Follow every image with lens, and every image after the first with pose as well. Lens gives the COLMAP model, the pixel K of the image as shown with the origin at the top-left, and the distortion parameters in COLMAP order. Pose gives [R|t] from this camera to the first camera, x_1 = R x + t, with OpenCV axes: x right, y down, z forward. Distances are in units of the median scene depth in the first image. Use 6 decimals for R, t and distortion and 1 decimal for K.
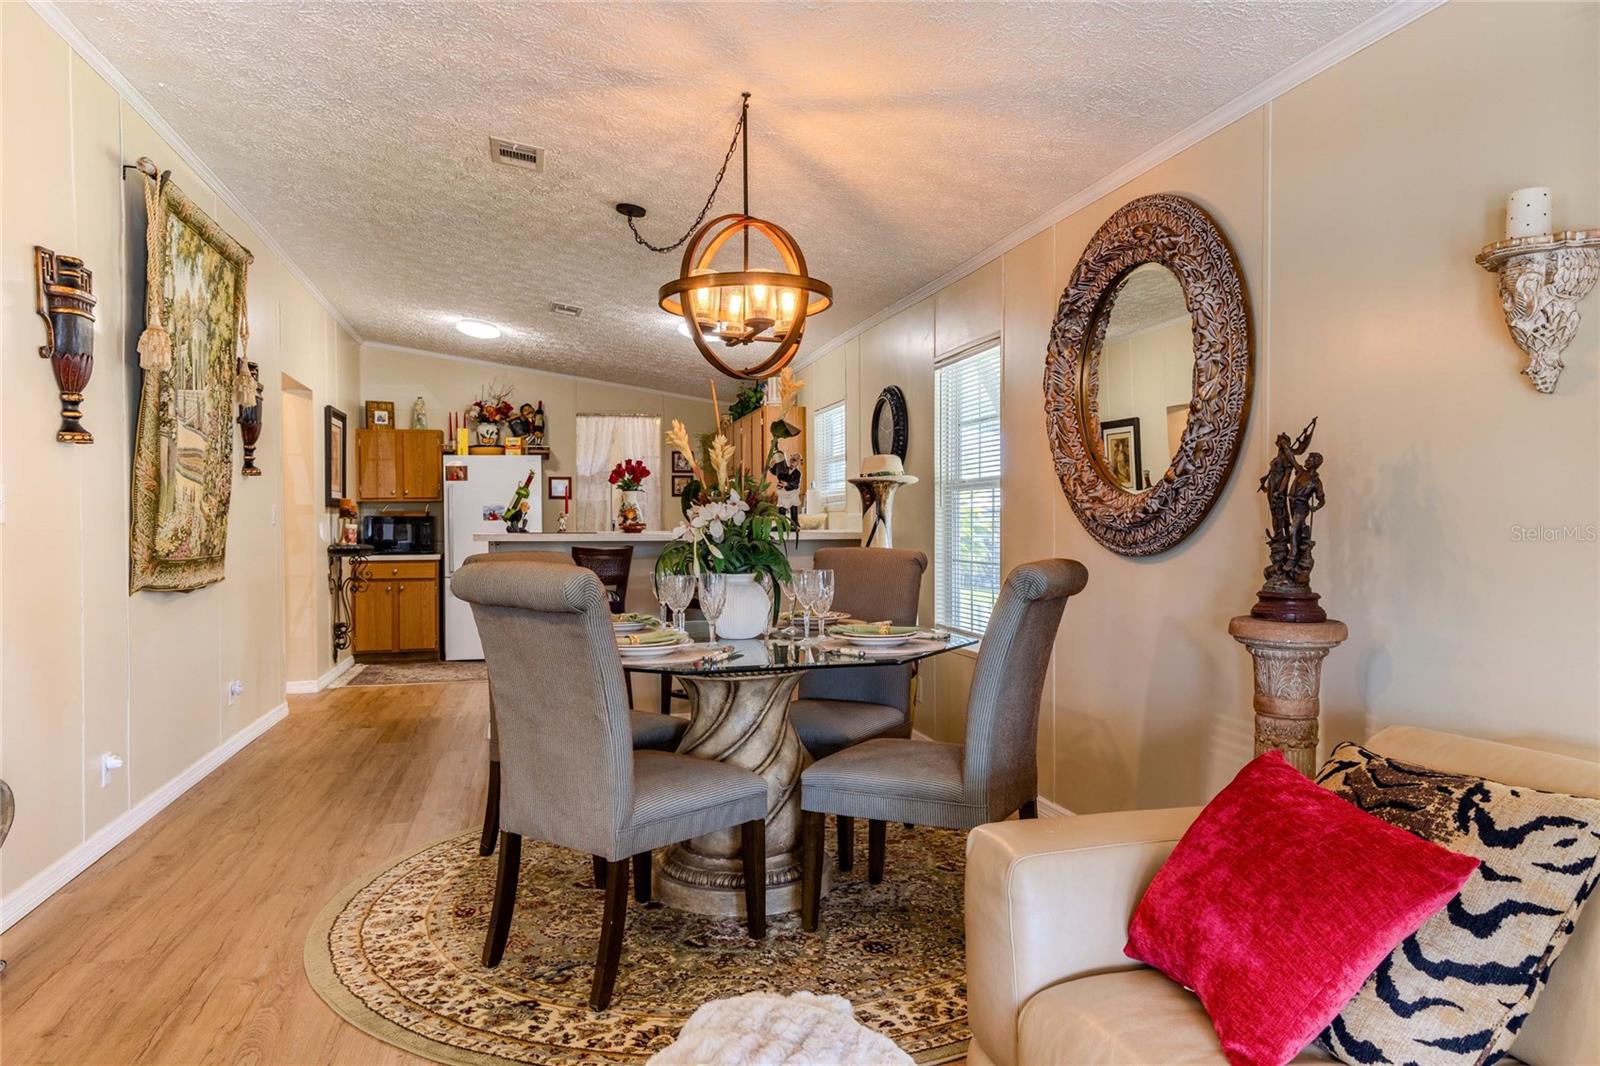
lens RADIAL K [[1106.5, 0, 811.5], [0, 1106.5, 518.4], [0, 0, 1]] dist [0.015137, -0.005326]
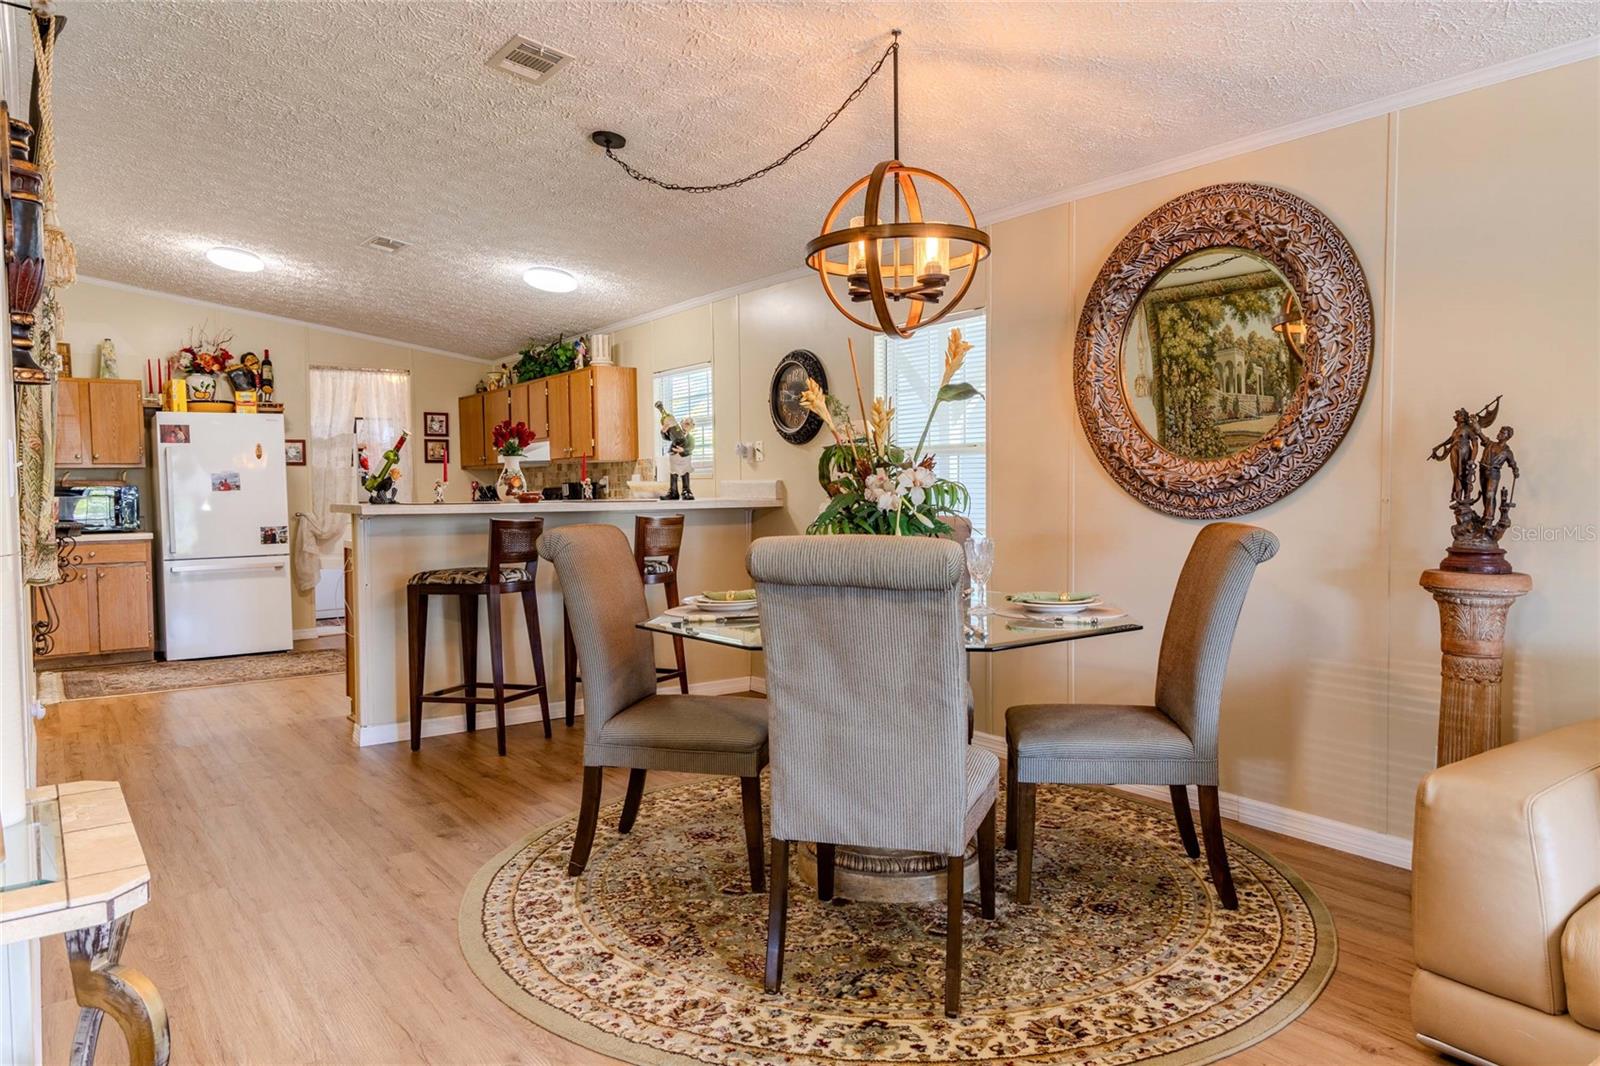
lens RADIAL K [[1106.5, 0, 800.8], [0, 1106.5, 521.8], [0, 0, 1]] dist [0.015137, -0.005326]
pose [[0.927716, -0.015475, 0.372967, -0.468346], [0.003753, 0.999477, 0.032135, 0.000077], [-0.373269, -0.028412, 0.927288, 0.144143]]
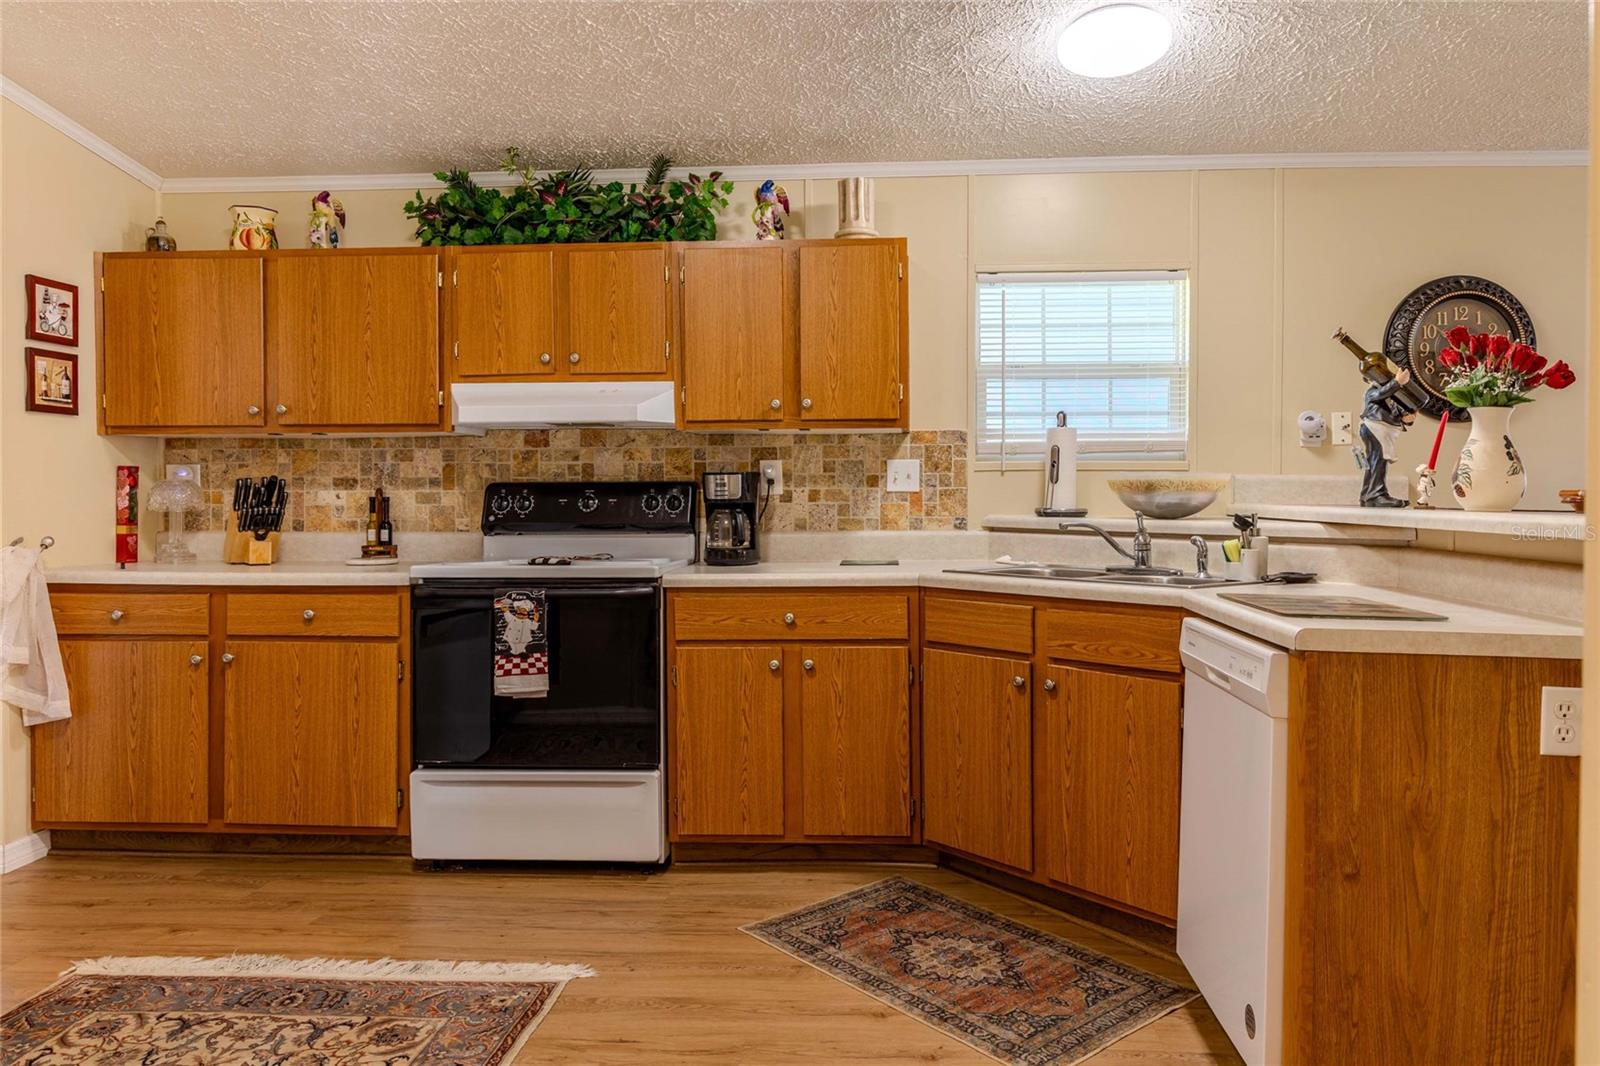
lens RADIAL K [[1106.5, 0, 835.9], [0, 1106.5, 513.3], [0, 0, 1]] dist [0.015137, -0.005326]
pose [[0.282382, -0.014277, 0.959196, -0.987710], [-0.002611, 0.999874, 0.015651, 0.012161], [-0.959298, -0.006924, 0.282310, 1.768502]]
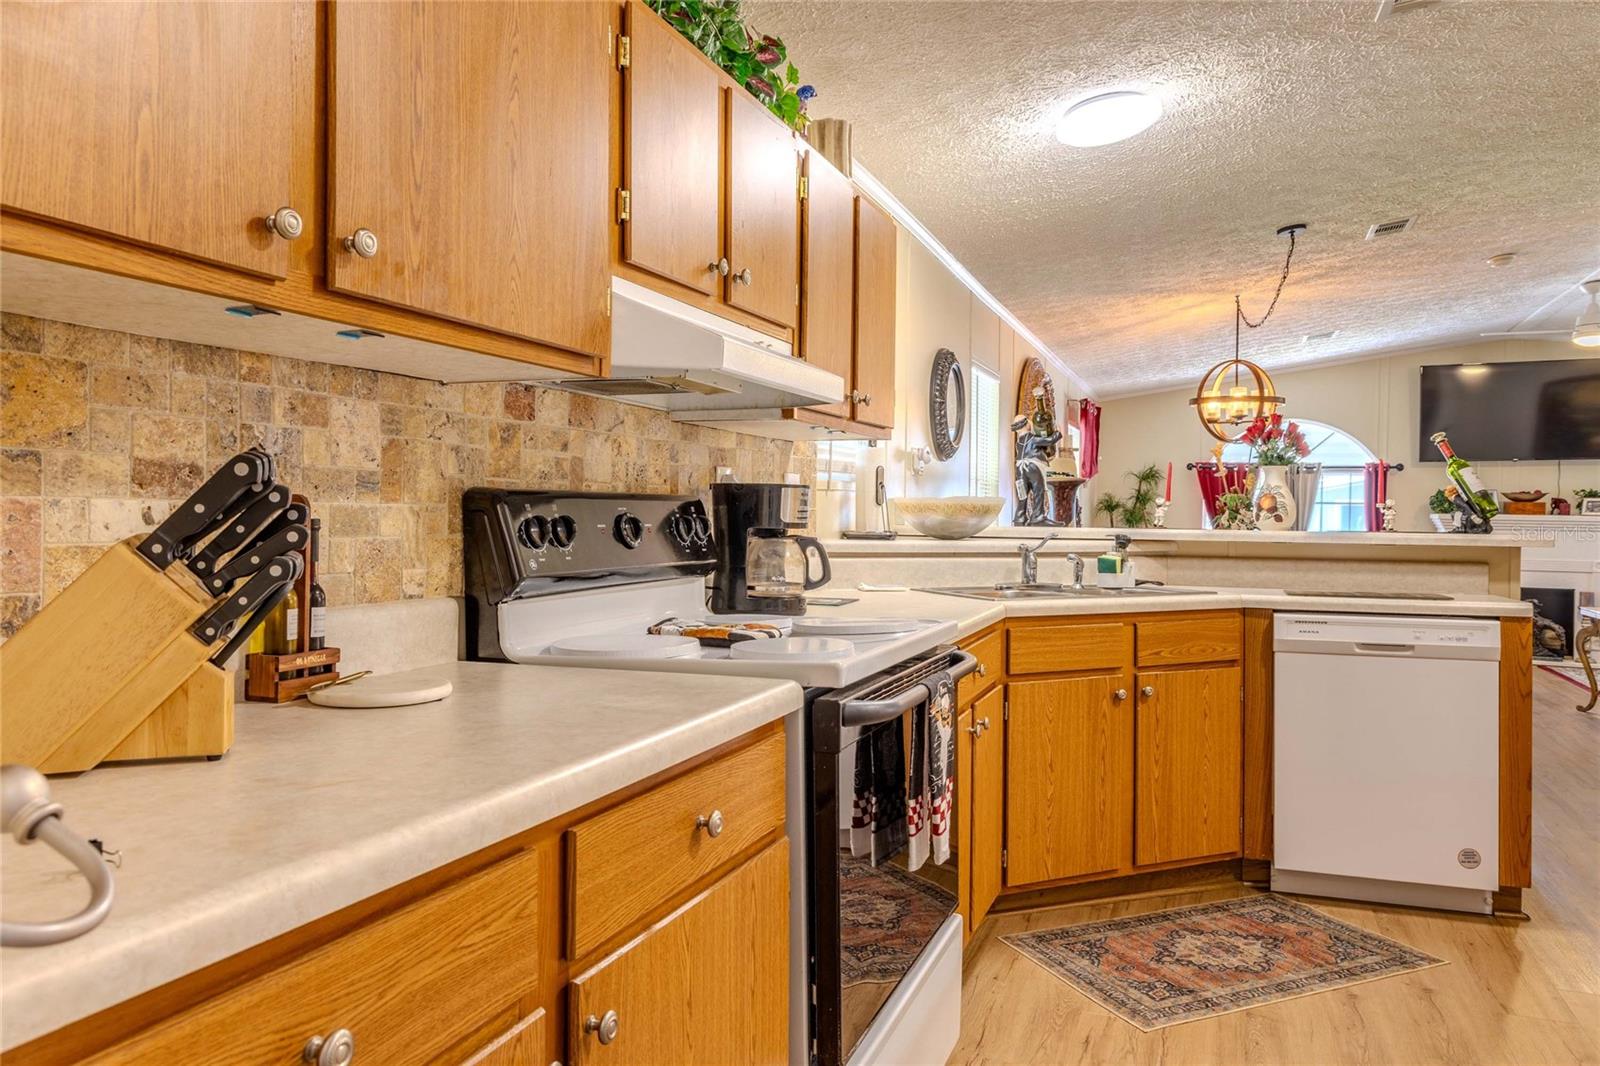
lens RADIAL K [[1106.5, 0, 882.2], [0, 1106.5, 530.1], [0, 0, 1]] dist [0.015137, -0.005326]
pose [[-0.845880, -0.014602, 0.533173, -0.482530], [-0.010710, 0.999889, 0.010392, 0.011945], [-0.533265, 0.003080, -0.845942, 2.691149]]
